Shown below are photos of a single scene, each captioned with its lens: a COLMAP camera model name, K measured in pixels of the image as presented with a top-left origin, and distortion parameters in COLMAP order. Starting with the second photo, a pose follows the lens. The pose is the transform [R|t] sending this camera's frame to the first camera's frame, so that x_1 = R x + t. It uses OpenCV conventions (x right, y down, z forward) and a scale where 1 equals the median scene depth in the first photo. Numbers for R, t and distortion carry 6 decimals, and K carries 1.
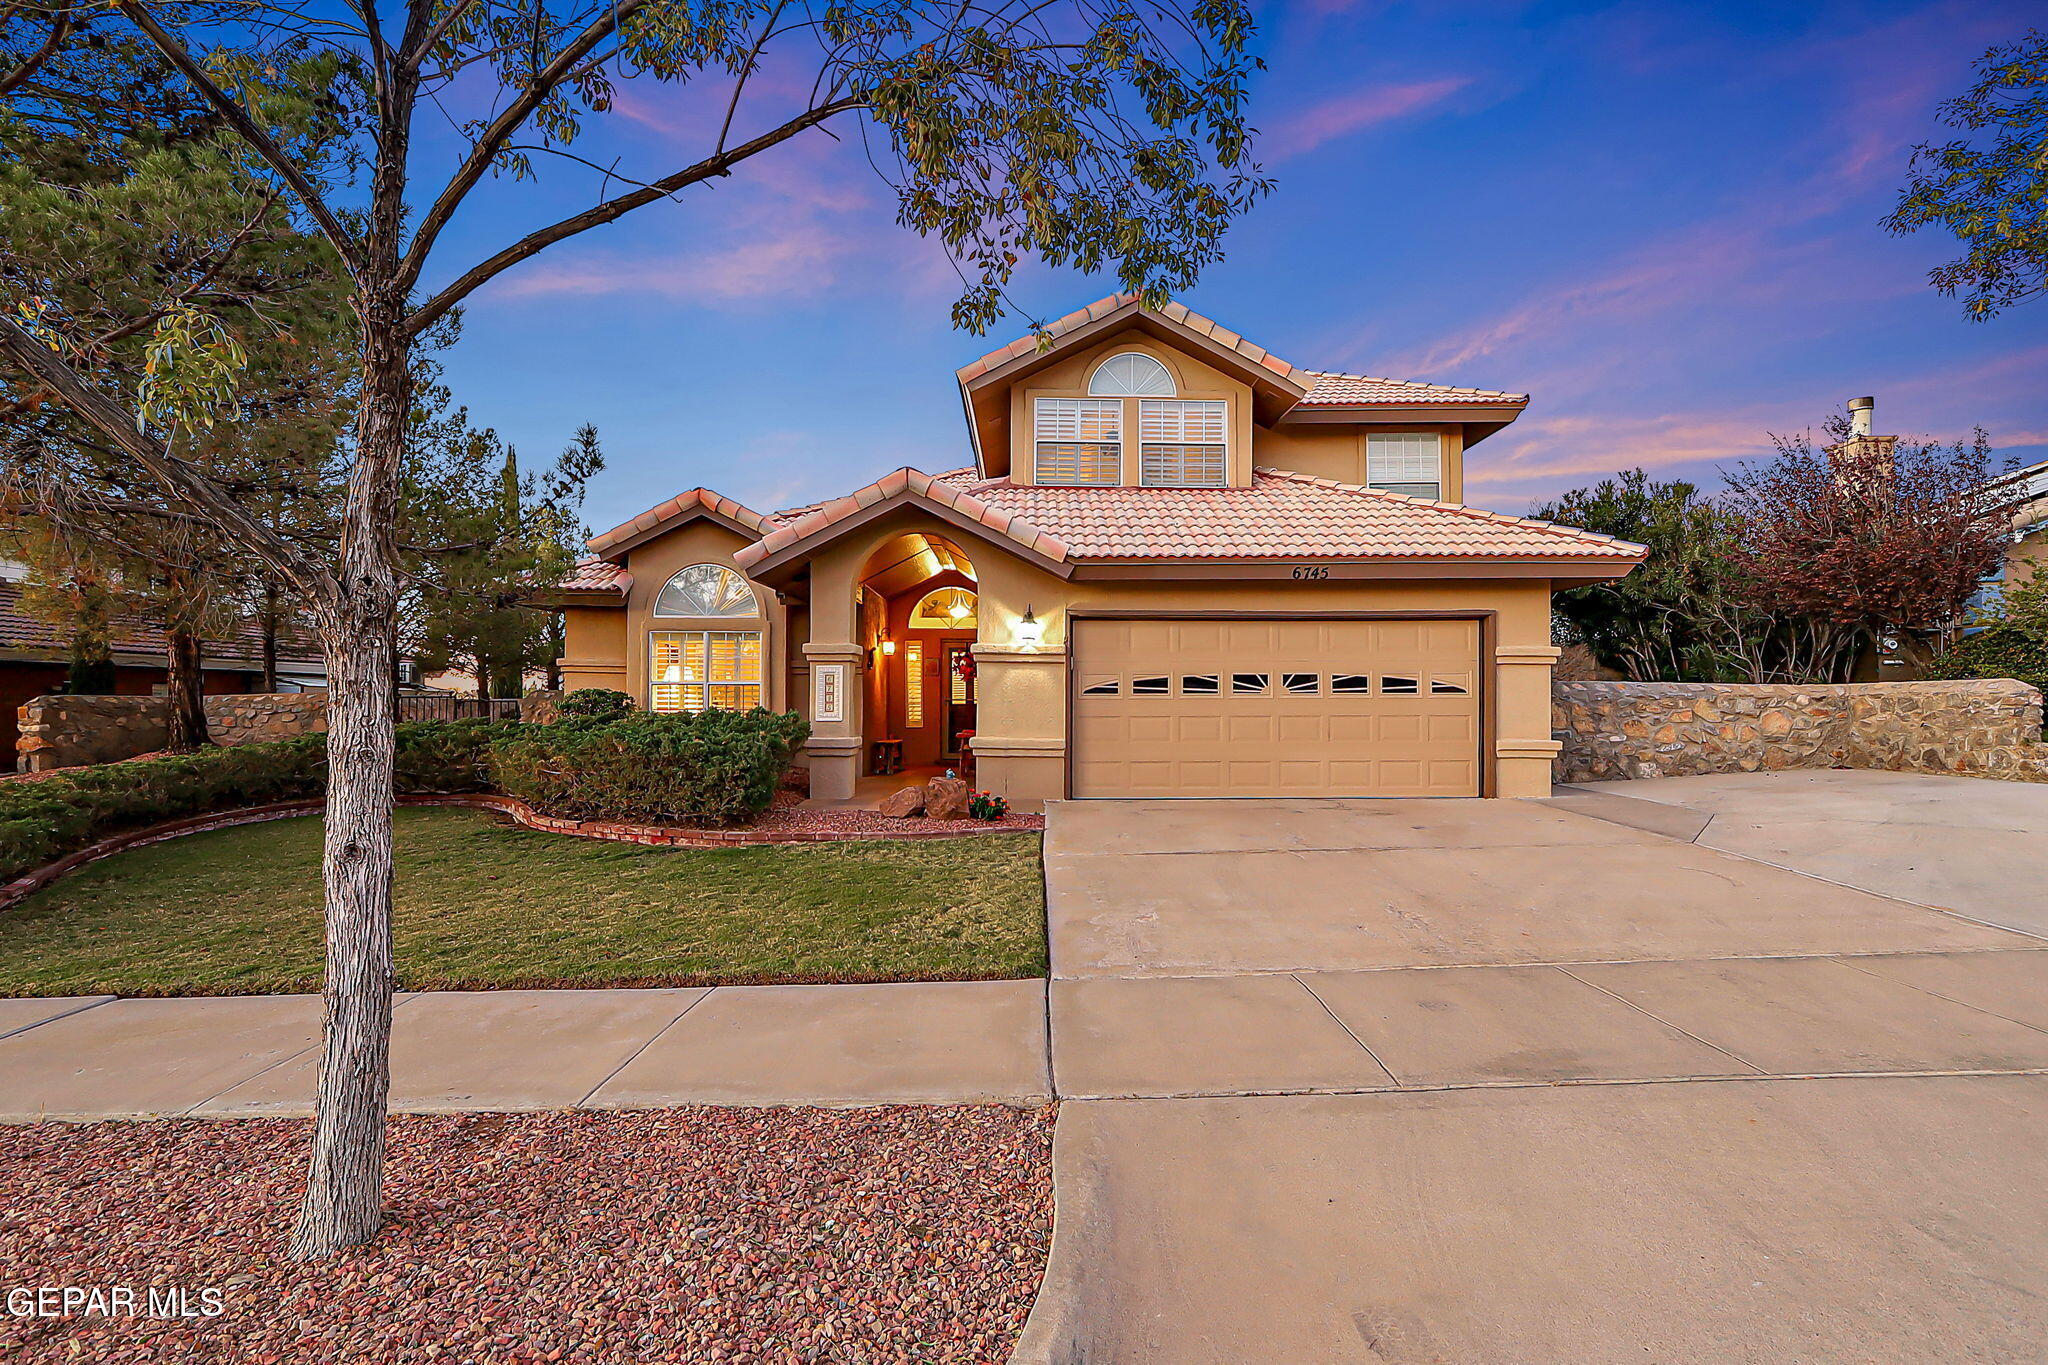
lens RADIAL K [[973.7, 0, 1005.7], [0, 973.7, 703.7], [0, 0, 1]] dist [-0.013636, 0.001489]
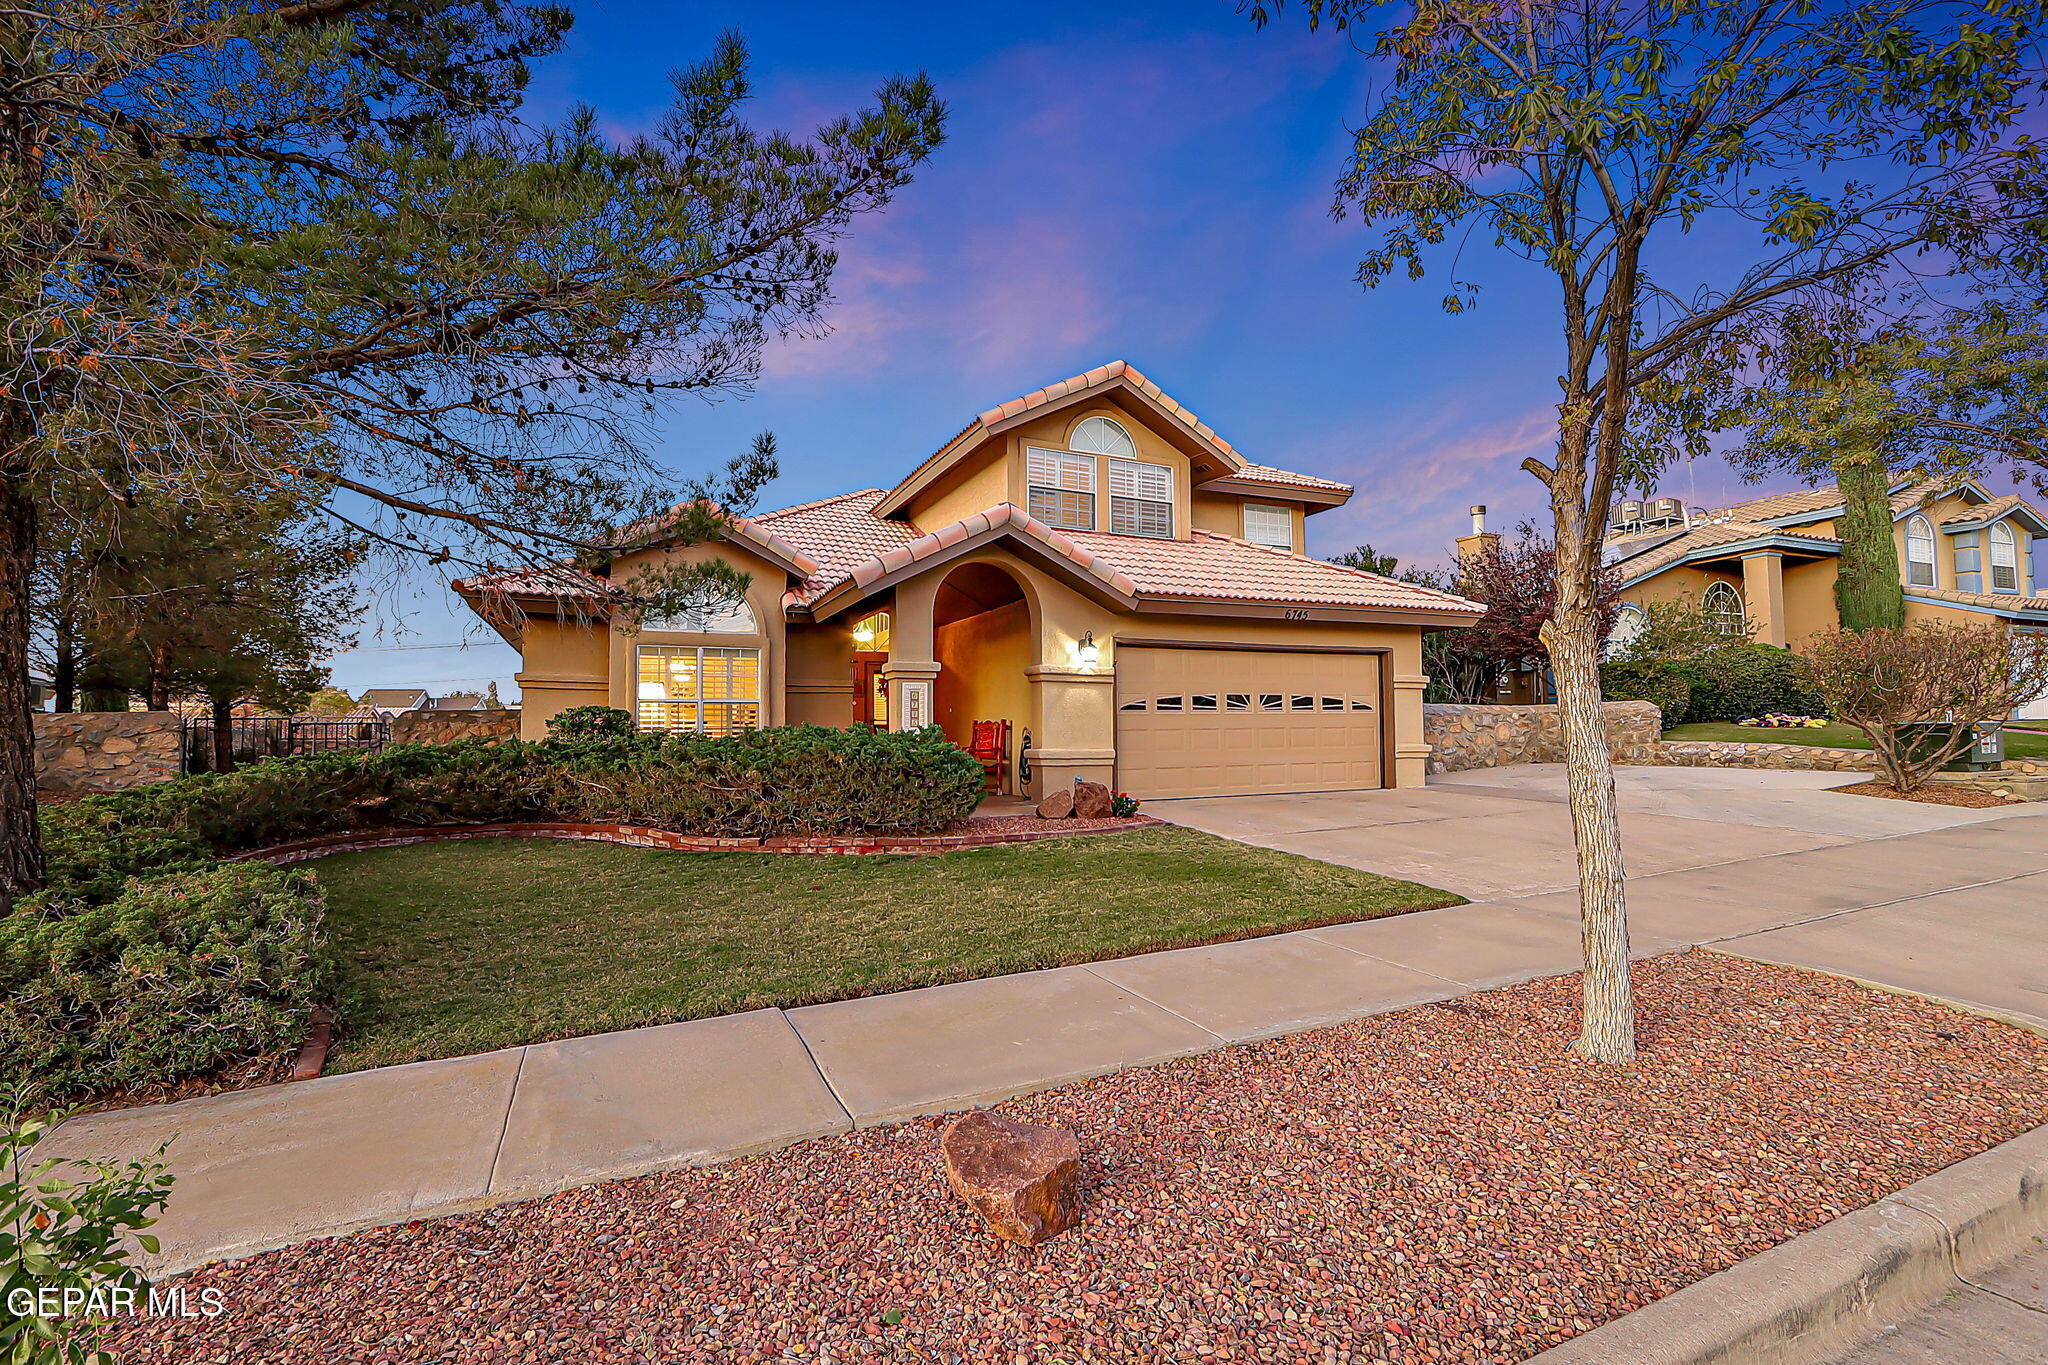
lens RADIAL K [[973.7, 0, 1016.4], [0, 973.7, 692.4], [0, 0, 1]] dist [-0.013636, 0.001489]
pose [[0.905658, 0.009305, 0.423906, -0.522195], [0.009383, 0.999074, -0.041978, 0.016130], [-0.423904, 0.041995, 0.904733, 0.008562]]
